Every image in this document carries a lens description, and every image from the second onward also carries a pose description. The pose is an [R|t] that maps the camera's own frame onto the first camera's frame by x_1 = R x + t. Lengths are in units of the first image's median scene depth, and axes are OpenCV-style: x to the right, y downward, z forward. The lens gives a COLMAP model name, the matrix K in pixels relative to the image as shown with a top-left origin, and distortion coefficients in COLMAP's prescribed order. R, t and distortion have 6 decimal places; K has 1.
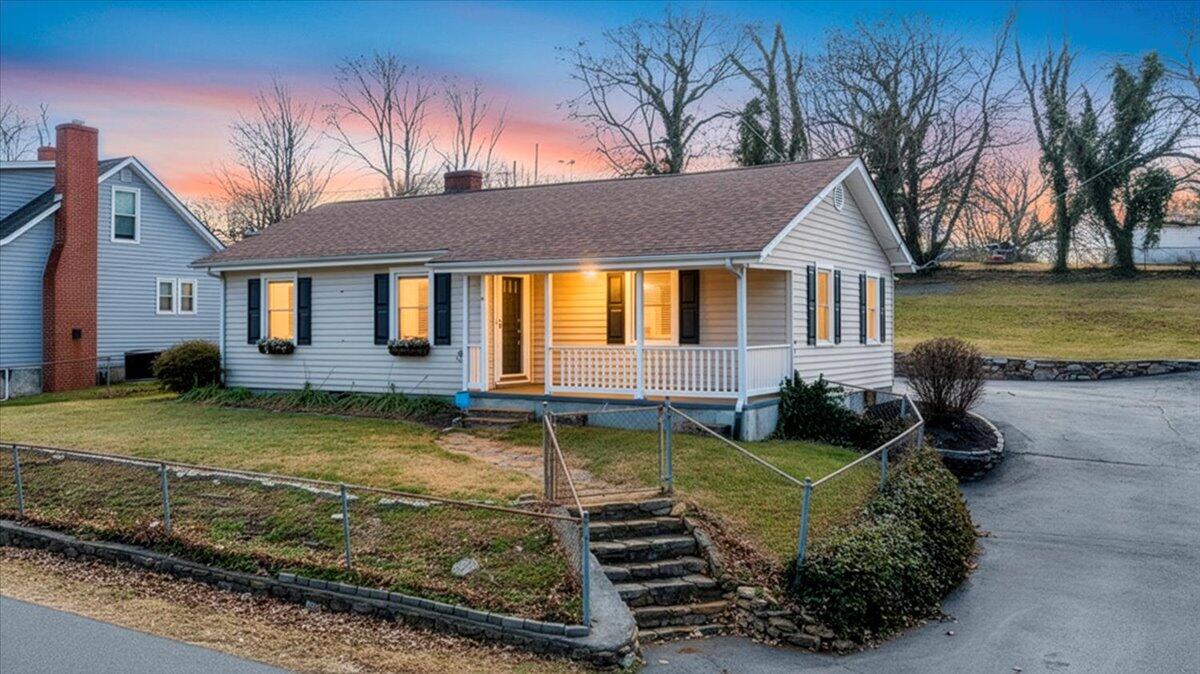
lens RADIAL K [[1282.3, 0, 604.2], [0, 1282.3, 342.9], [0, 0, 1]] dist [-0.020501, -0.003121]
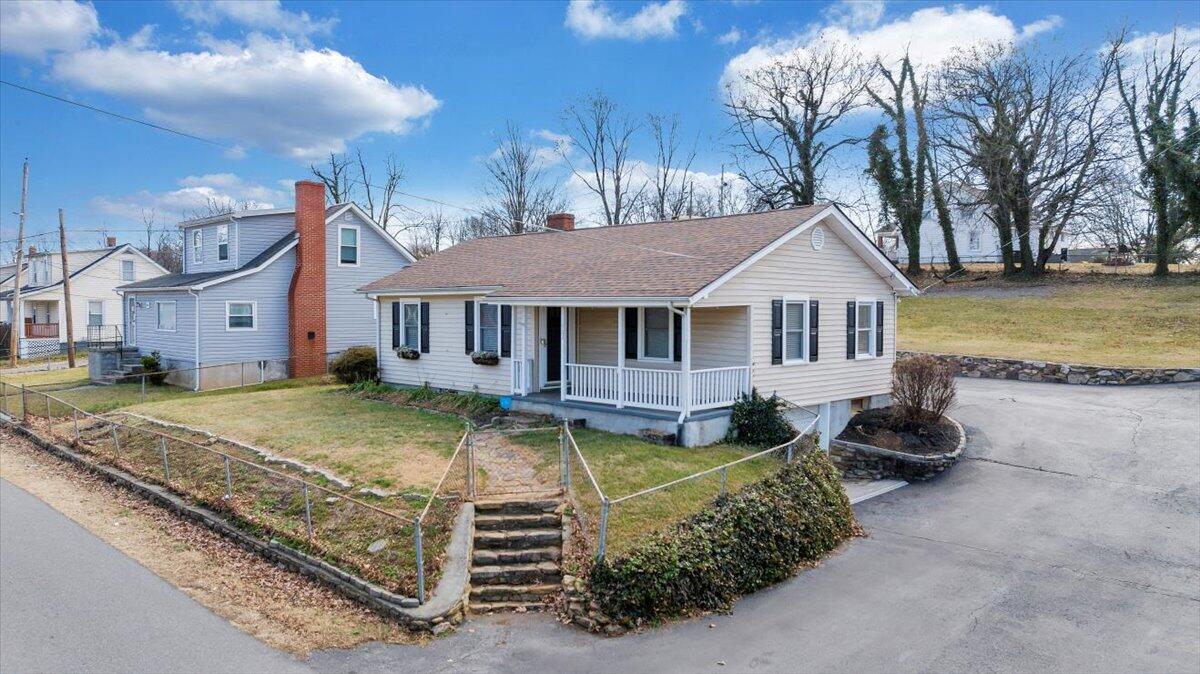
lens RADIAL K [[1057.0, 0, 582.2], [0, 1057.0, 392.6], [0, 0, 1]] dist [-0.038523, -0.012643]
pose [[0.956490, 0.024598, -0.290727, 0.242851], [-0.000634, 0.996613, 0.082236, -0.047488], [0.291765, -0.078473, 0.953266, -0.004339]]
